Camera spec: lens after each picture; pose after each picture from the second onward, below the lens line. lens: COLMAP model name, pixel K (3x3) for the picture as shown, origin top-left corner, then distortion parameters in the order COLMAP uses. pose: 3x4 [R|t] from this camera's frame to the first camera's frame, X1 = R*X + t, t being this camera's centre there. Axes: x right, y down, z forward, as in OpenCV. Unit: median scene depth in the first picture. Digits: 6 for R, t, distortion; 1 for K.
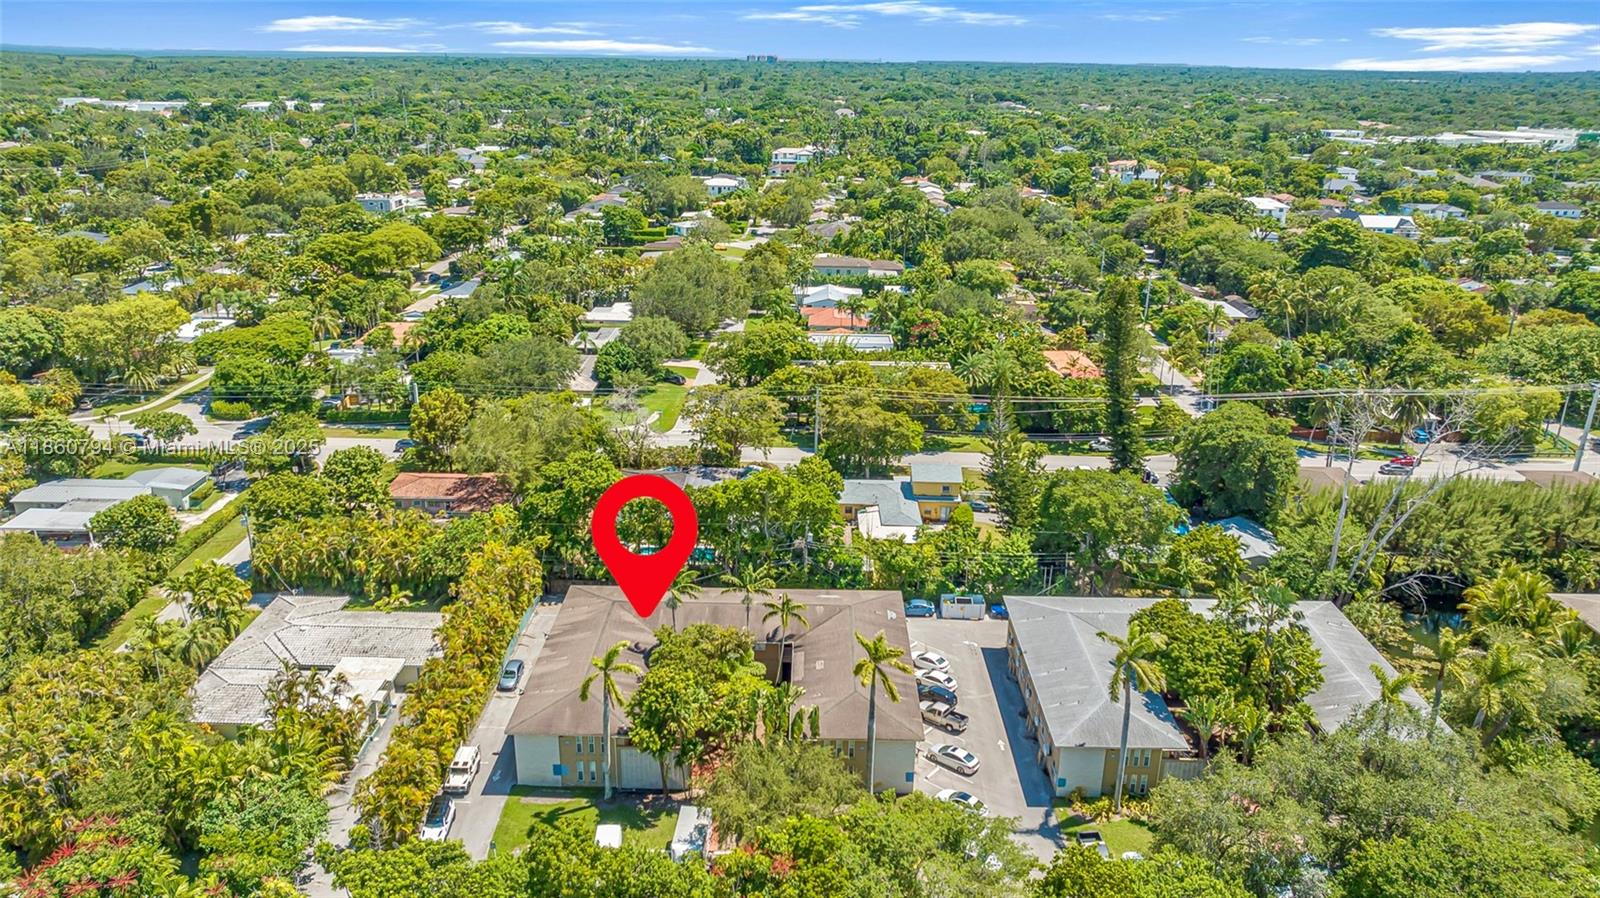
lens RADIAL K [[1138.0, 0, 806.2], [0, 1138.0, 453.4], [0, 0, 1]] dist [-0.009728, -0.005485]
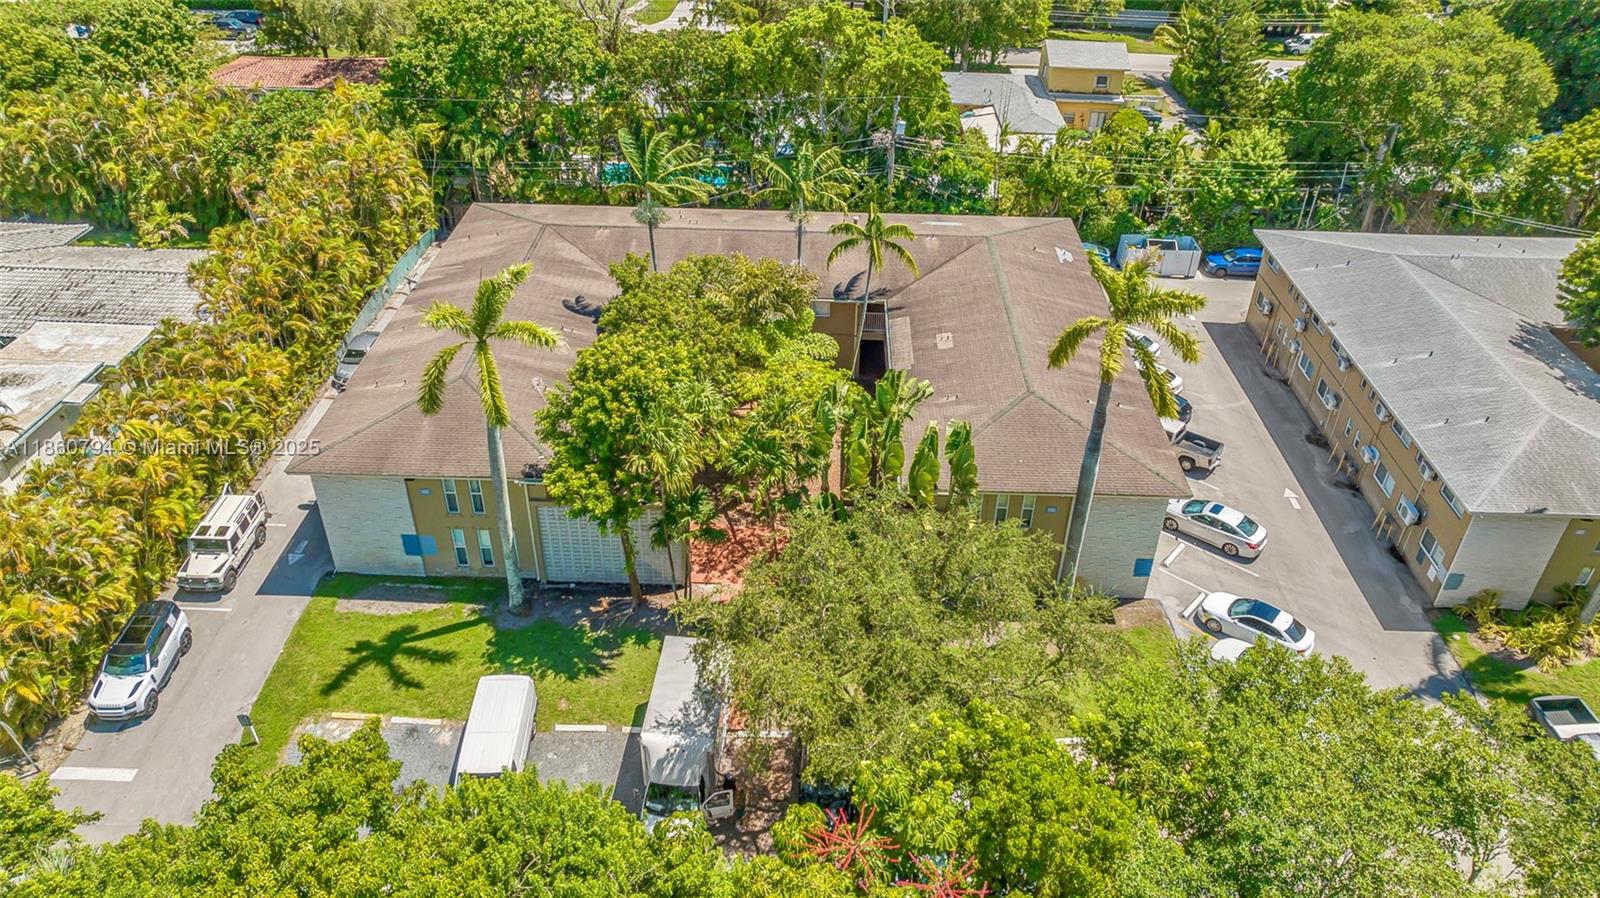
lens RADIAL K [[1138.0, 0, 800.2], [0, 1138.0, 451.9], [0, 0, 1]] dist [-0.009728, -0.005485]
pose [[0.999757, 0.010667, -0.019276, -0.043056], [-0.005584, 0.969085, 0.246662, 0.114685], [0.021311, -0.246495, 0.968910, 0.521760]]
